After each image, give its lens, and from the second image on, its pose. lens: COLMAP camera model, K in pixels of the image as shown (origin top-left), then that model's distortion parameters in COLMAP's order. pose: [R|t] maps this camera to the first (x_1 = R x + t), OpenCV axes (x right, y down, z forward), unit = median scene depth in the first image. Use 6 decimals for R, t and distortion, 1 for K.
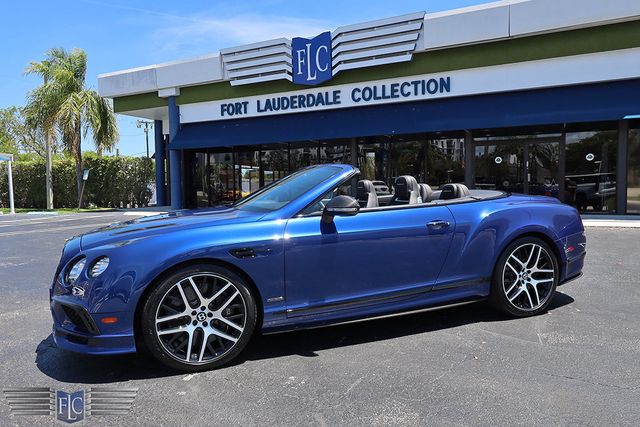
lens RADIAL K [[469.2, 0, 318.1], [0, 469.2, 213.0], [0, 0, 1]] dist [0.000113, -0.000879]
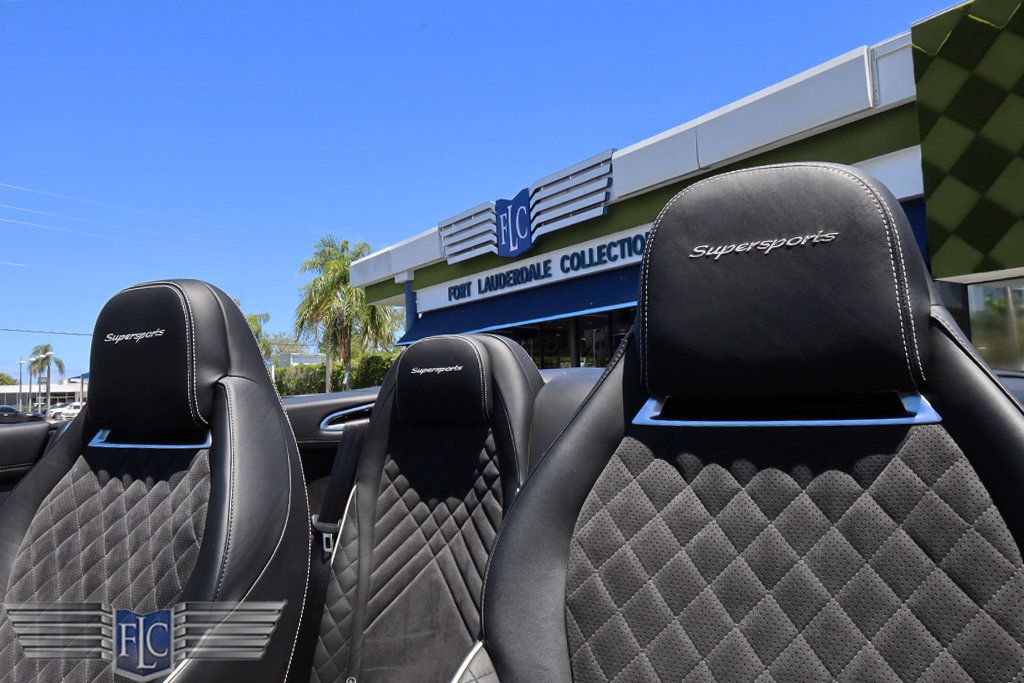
lens RADIAL K [[731.1, 0, 509.8], [0, 731.1, 340.0], [0, 0, 1]] dist [0.005156, 0.001483]
pose [[0.887461, -0.047909, -0.458386, 0.540192], [-0.007926, 0.992849, -0.119114, 0.007897], [0.460815, 0.109342, 0.880735, -0.053049]]
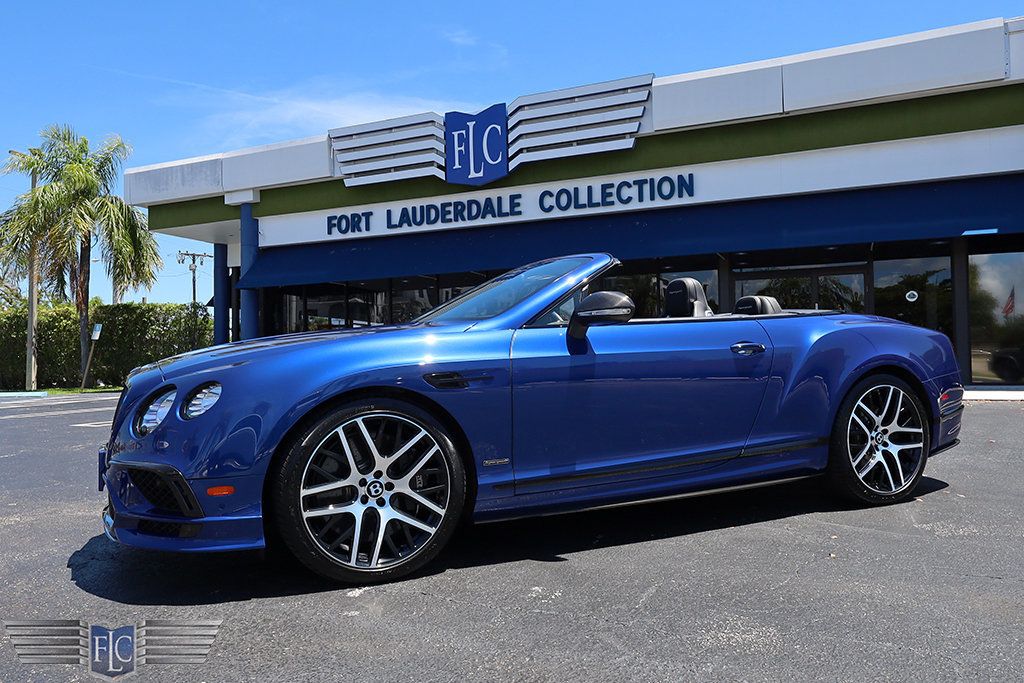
lens RADIAL K [[751.5, 0, 511.1], [0, 751.5, 341.6], [0, 0, 1]] dist [-0.001589, 0.002284]
pose [[0.998229, -0.000324, 0.059481, -0.027390], [0.005408, 0.996339, -0.085323, 0.024059], [-0.059236, 0.085493, 0.994576, 0.009193]]
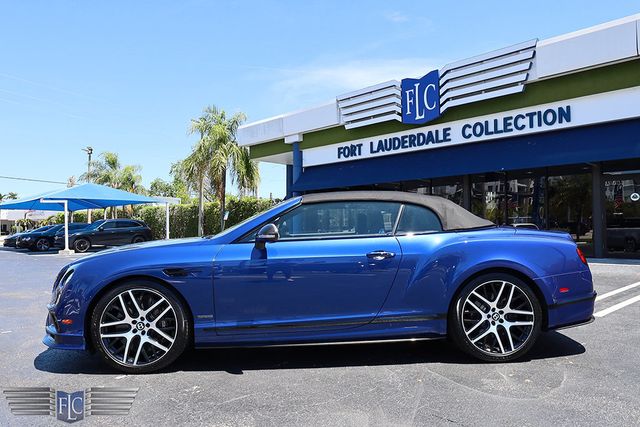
lens RADIAL K [[478.6, 0, 318.7], [0, 478.6, 212.9], [0, 0, 1]] dist [0.003817, -0.001615]
pose [[0.946559, -0.001810, -0.322526, 0.112090], [-0.027482, 0.995895, -0.086246, 0.006412], [0.321358, 0.090501, 0.942623, -0.000613]]
